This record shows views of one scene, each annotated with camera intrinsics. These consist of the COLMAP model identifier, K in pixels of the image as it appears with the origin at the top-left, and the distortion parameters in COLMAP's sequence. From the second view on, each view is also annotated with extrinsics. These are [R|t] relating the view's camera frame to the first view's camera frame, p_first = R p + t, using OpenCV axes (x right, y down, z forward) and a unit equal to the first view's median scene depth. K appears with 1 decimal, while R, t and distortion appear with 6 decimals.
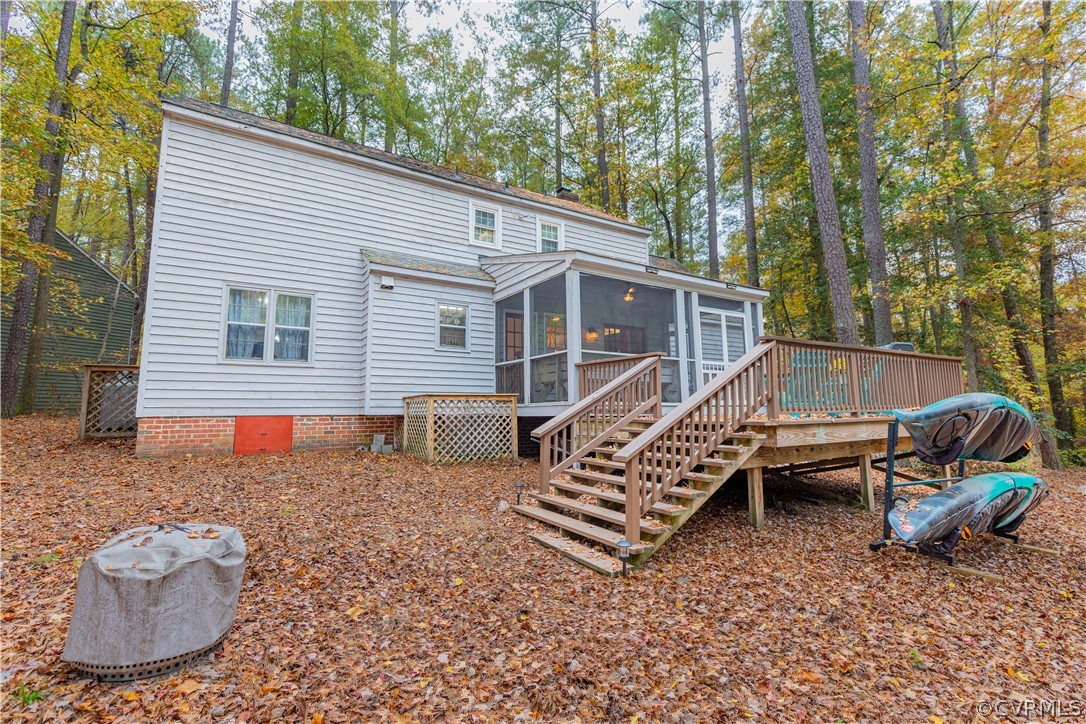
lens RADIAL K [[490.8, 0, 548.3], [0, 490.8, 351.1], [0, 0, 1]] dist [0.001525, 0.000017]
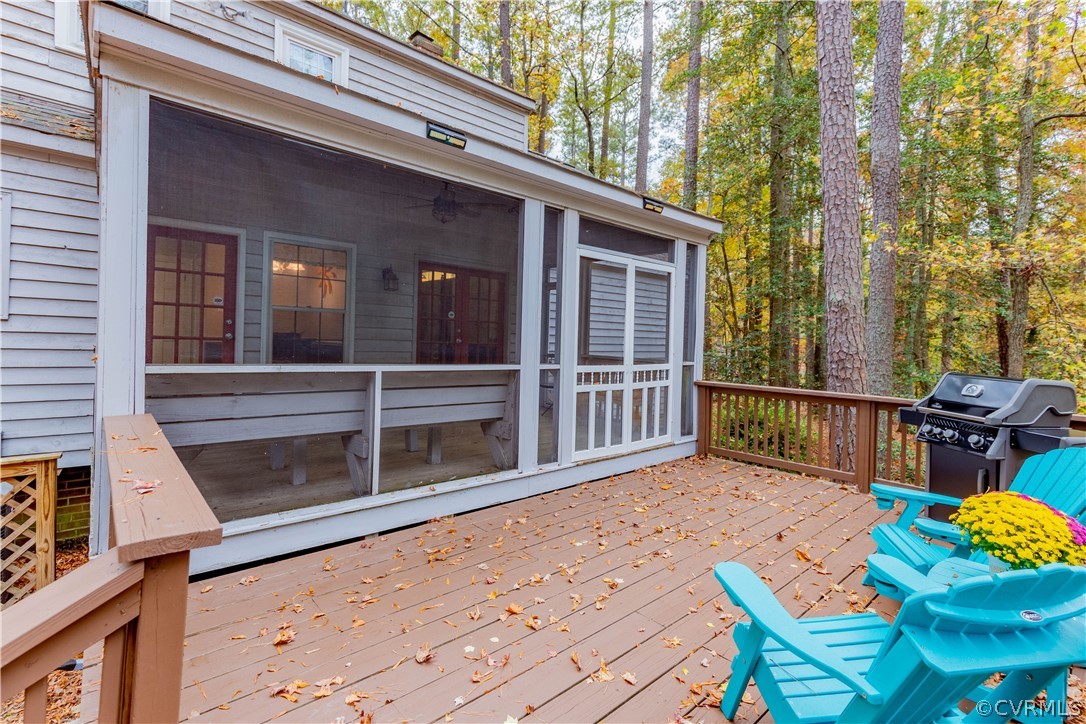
lens RADIAL K [[502.3, 0, 564.3], [0, 502.3, 337.5], [0, 0, 1]] dist [0.001297, 0.000022]
pose [[0.983049, 0.042036, 0.178458, 0.215025], [-0.063182, 0.991411, 0.114511, -0.058115], [-0.172111, -0.123846, 0.977261, 0.543090]]
